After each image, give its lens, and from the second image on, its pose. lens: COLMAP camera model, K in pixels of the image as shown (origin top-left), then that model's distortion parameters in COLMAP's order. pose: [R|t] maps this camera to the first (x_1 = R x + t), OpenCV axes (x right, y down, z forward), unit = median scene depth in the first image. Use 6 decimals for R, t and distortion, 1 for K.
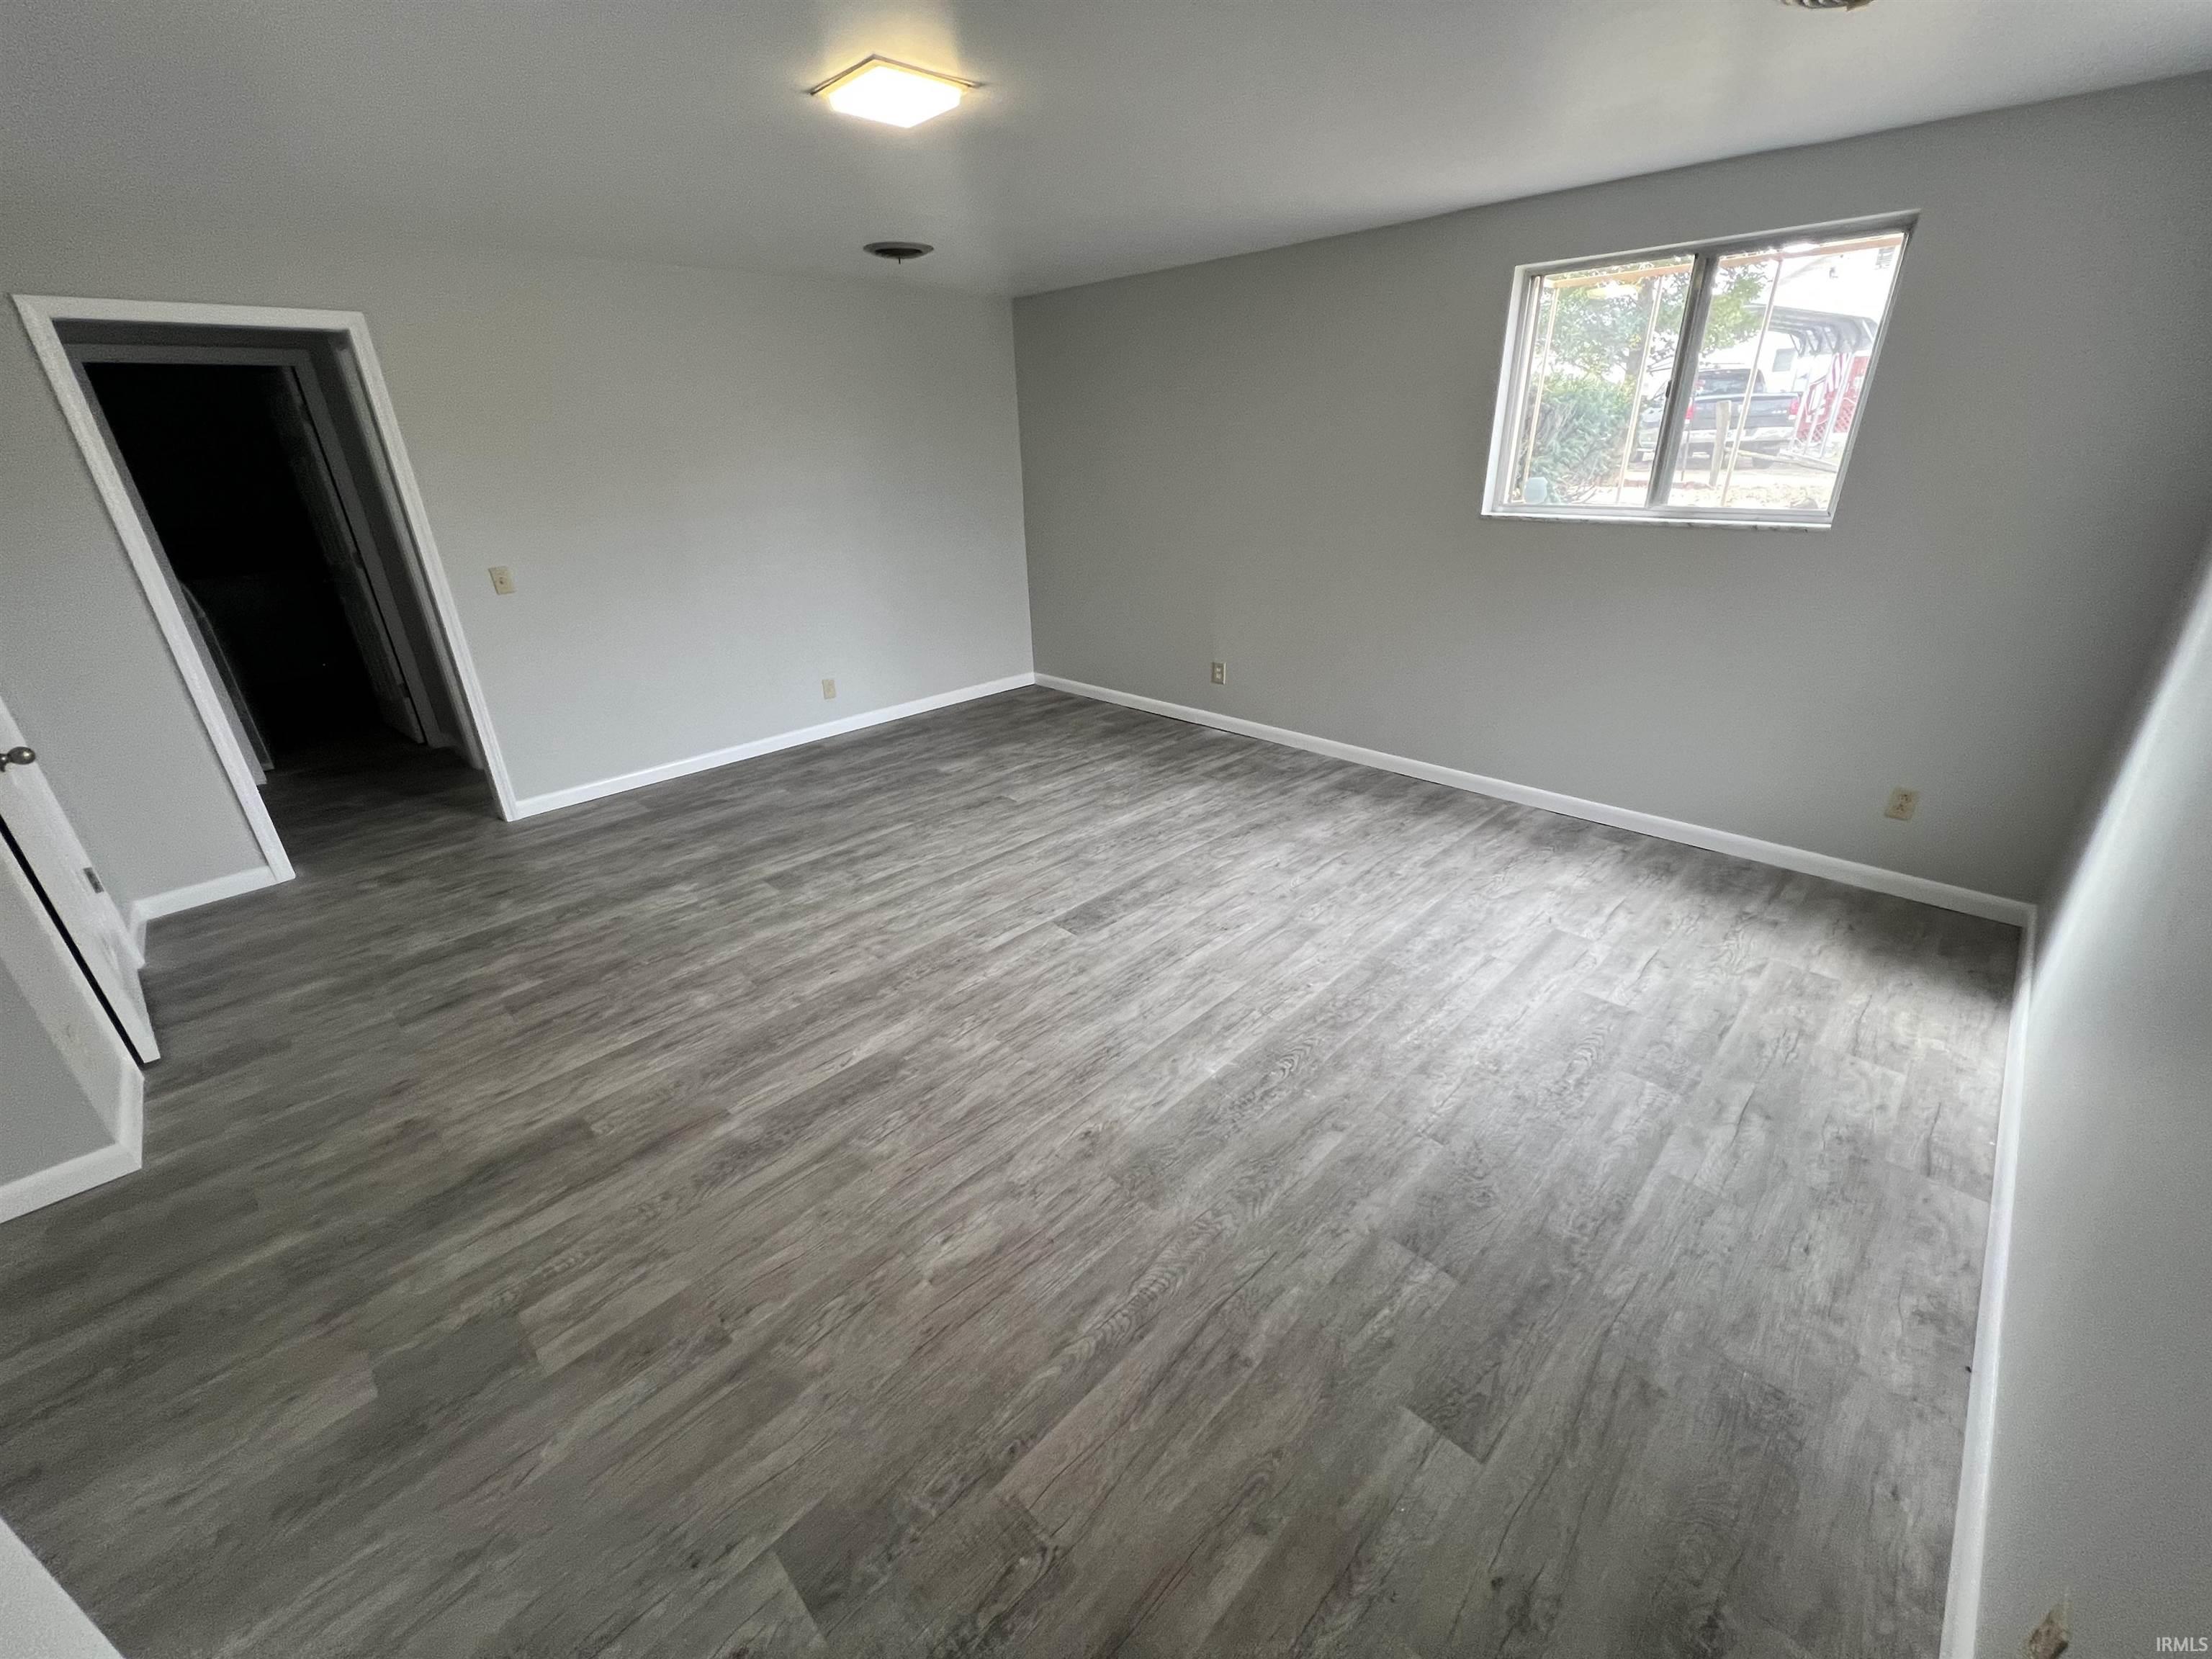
lens RADIAL K [[886.4, 0, 1106.0], [0, 886.4, 829.5], [0, 0, 1]] dist [-0.000008, 0.000015]
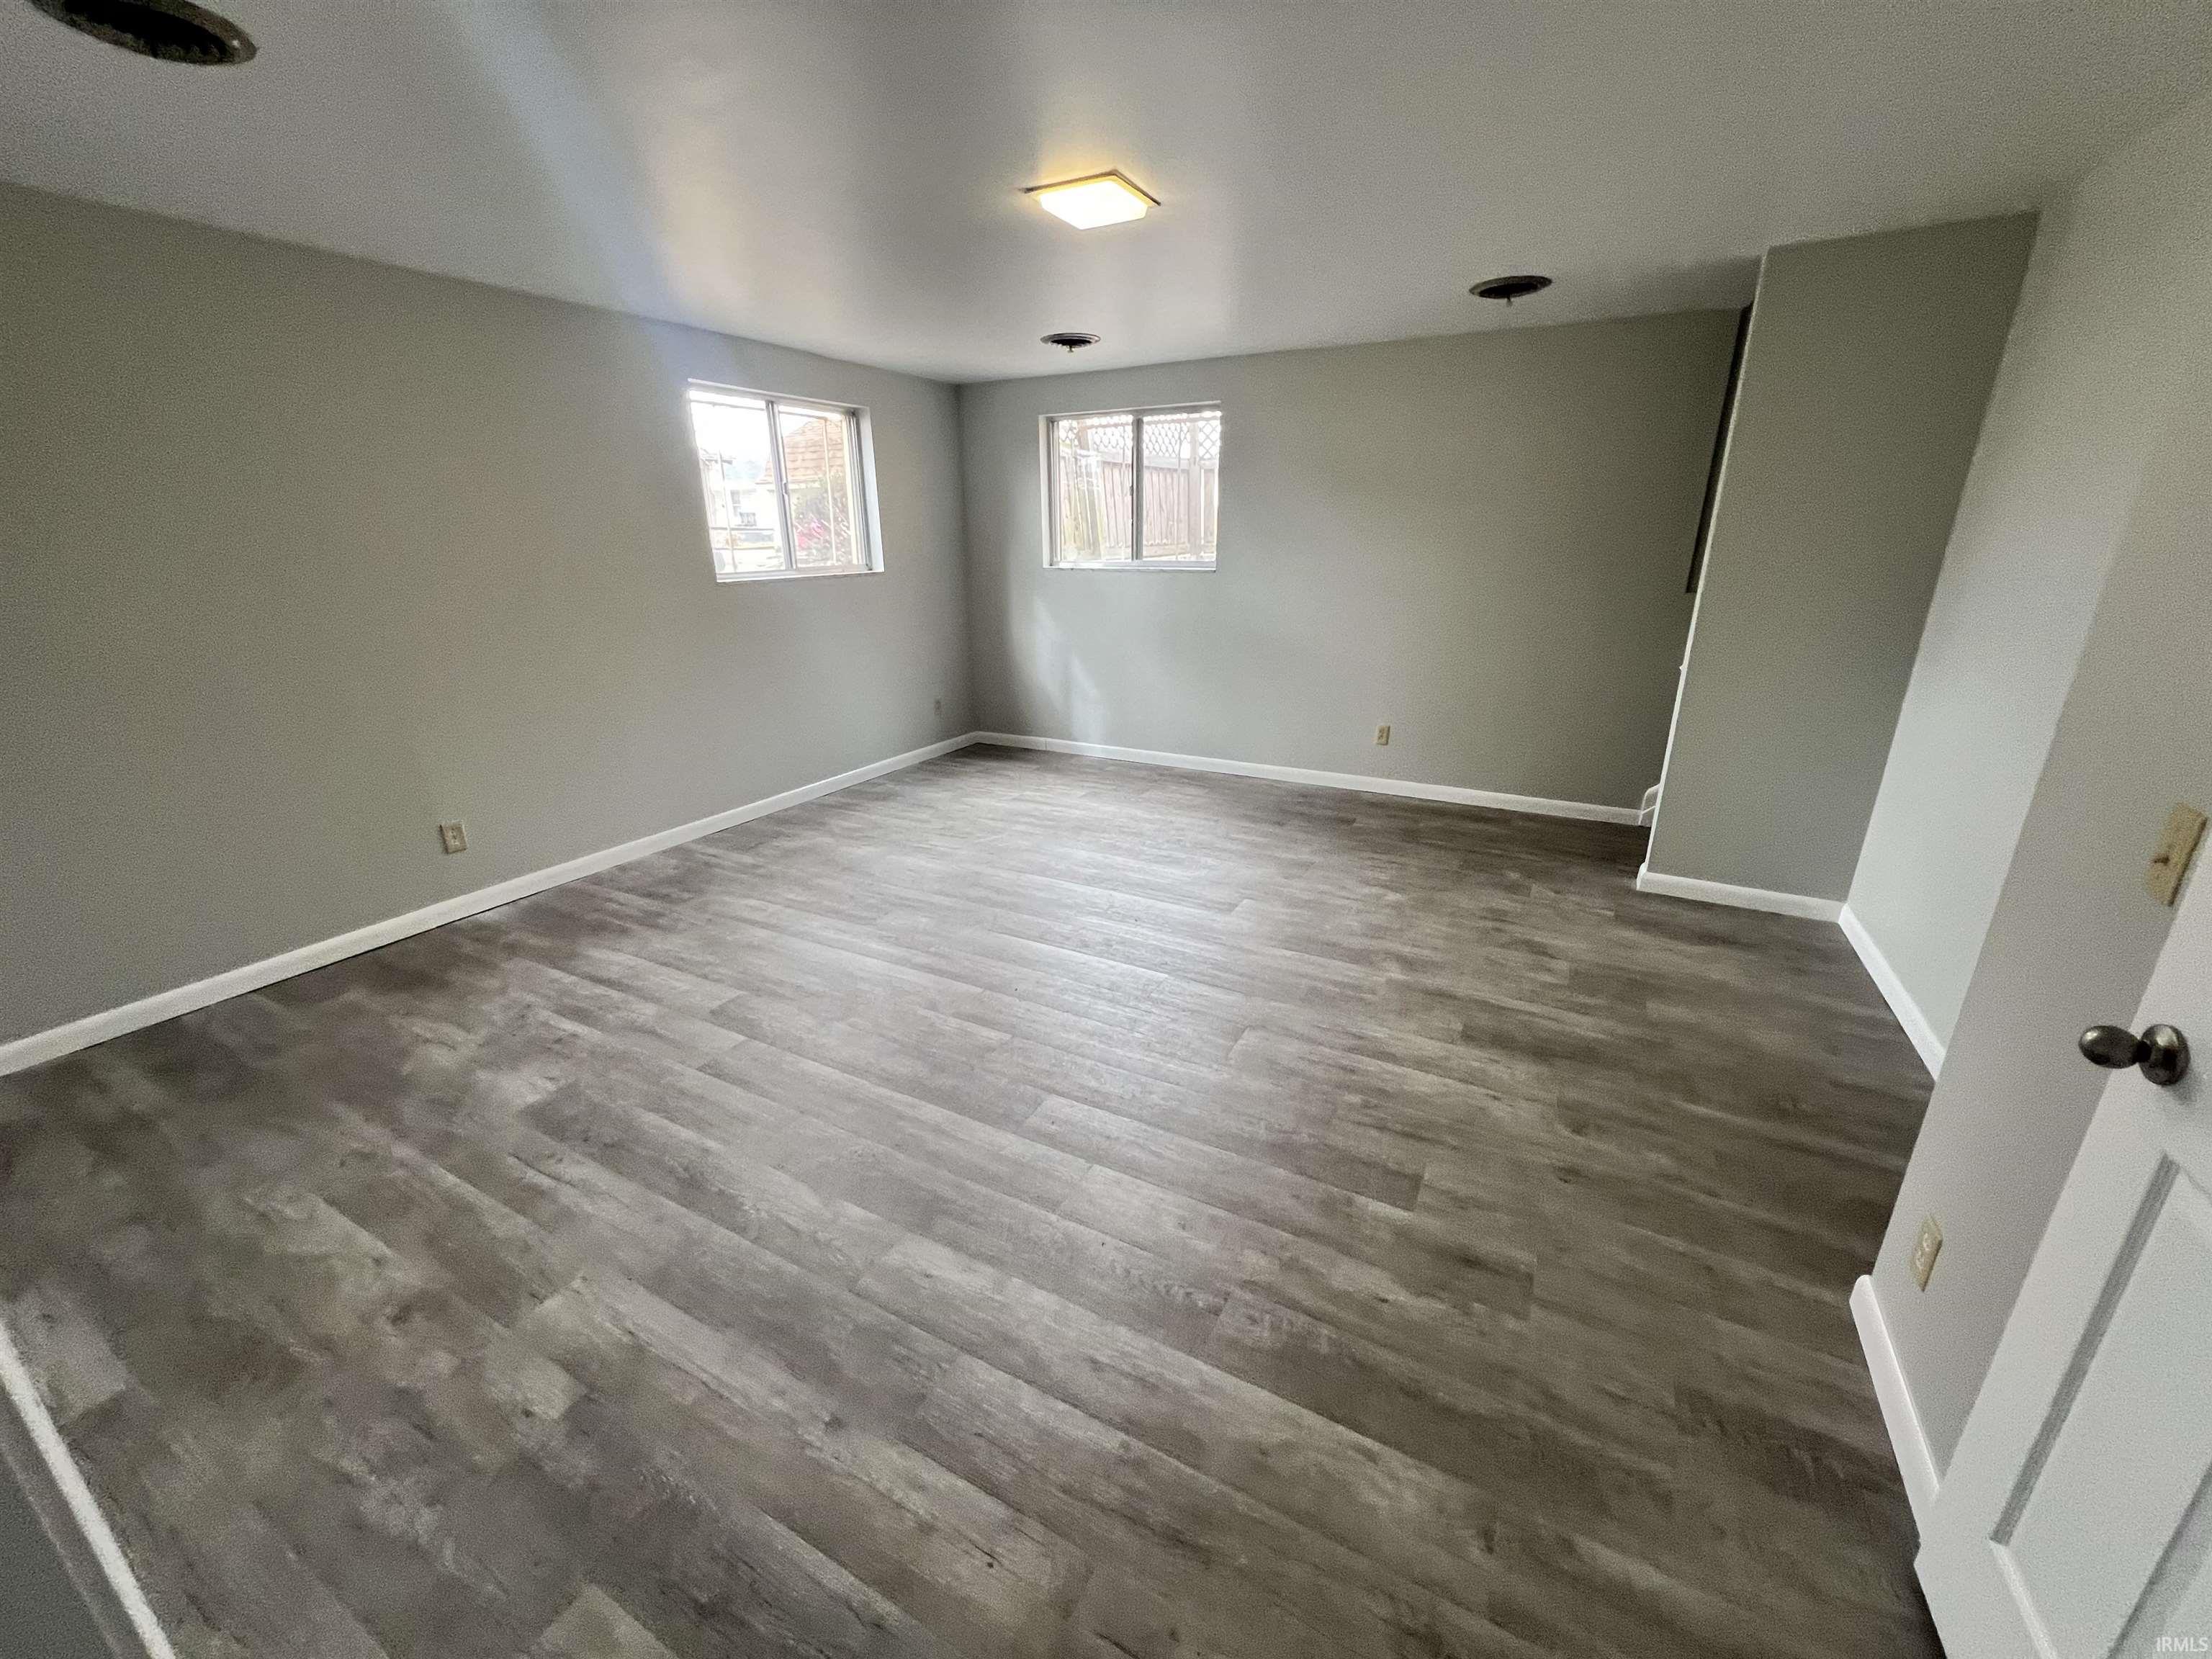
lens RADIAL K [[886.4, 0, 1106.0], [0, 886.4, 829.5], [0, 0, 1]] dist [-0.000008, 0.000015]
pose [[-0.286300, -0.277793, 0.916986, -1.082604], [0.401913, 0.833959, 0.378125, -0.395901], [-0.869769, 0.476805, -0.127114, 1.062149]]
